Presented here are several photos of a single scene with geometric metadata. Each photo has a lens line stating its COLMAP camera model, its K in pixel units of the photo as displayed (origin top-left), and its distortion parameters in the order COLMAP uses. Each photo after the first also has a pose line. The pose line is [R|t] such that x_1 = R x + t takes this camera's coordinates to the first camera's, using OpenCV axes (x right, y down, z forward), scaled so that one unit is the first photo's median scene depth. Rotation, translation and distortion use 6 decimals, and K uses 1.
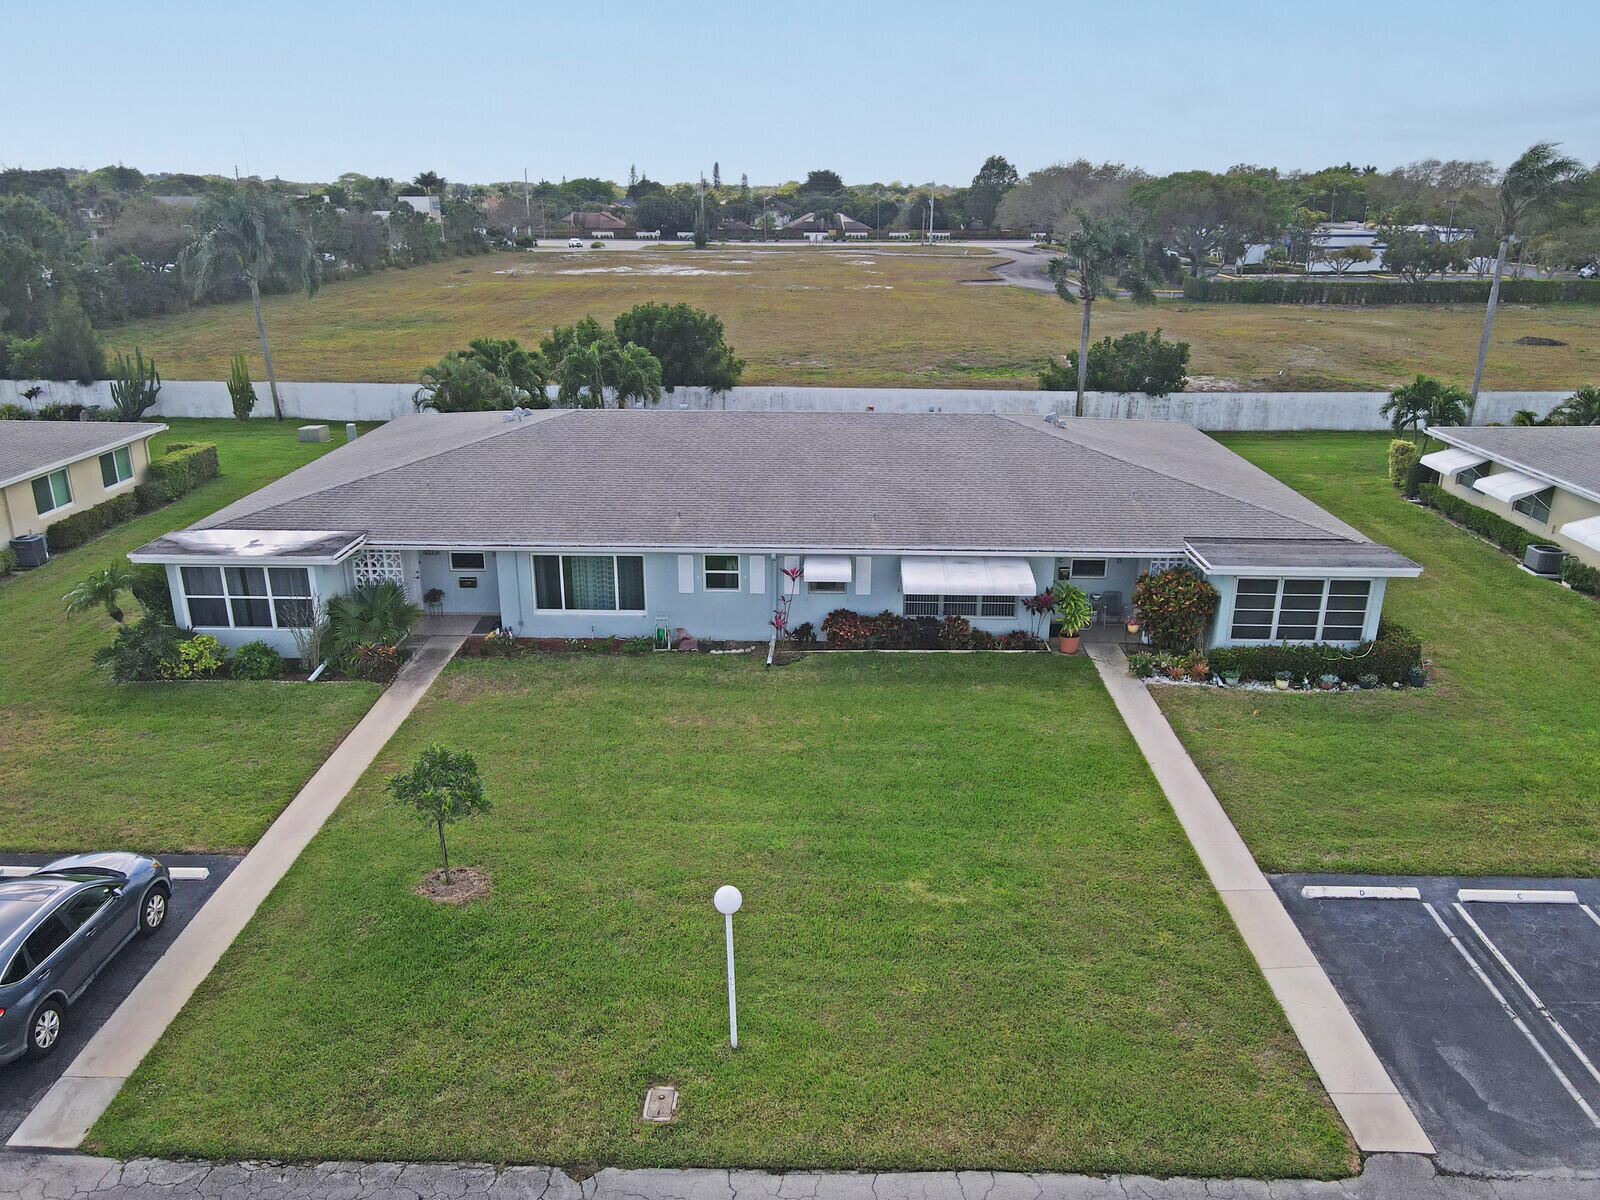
lens RADIAL K [[1171.9, 0, 800.7], [0, 1171.9, 597.7], [0, 0, 1]] dist [-0.006708, 0.036856]
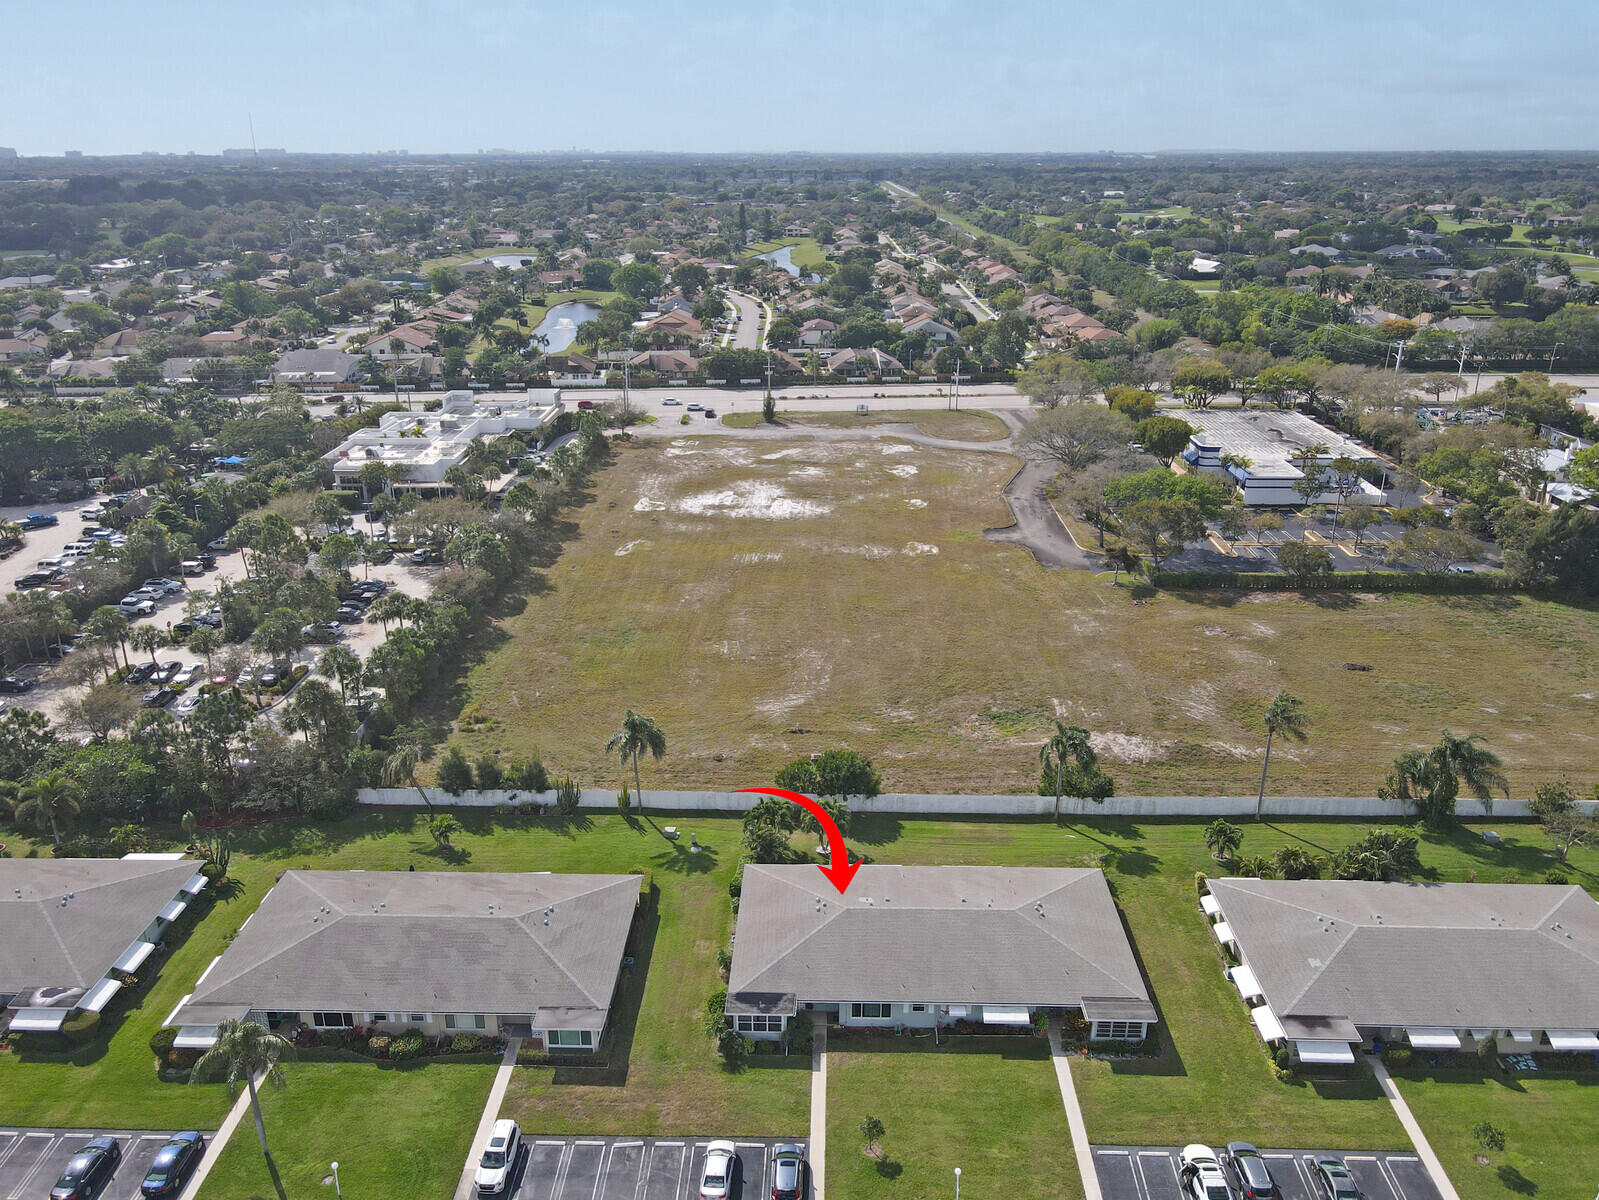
lens RADIAL K [[1171.2, 0, 801.3], [0, 1171.2, 646.4], [0, 0, 1]] dist [-0.006708, 0.036856]
pose [[0.999957, -0.004464, -0.008146, -0.346767], [0.005010, 0.997654, 0.068274, -1.161383], [0.007822, -0.068312, 0.997633, -1.888538]]
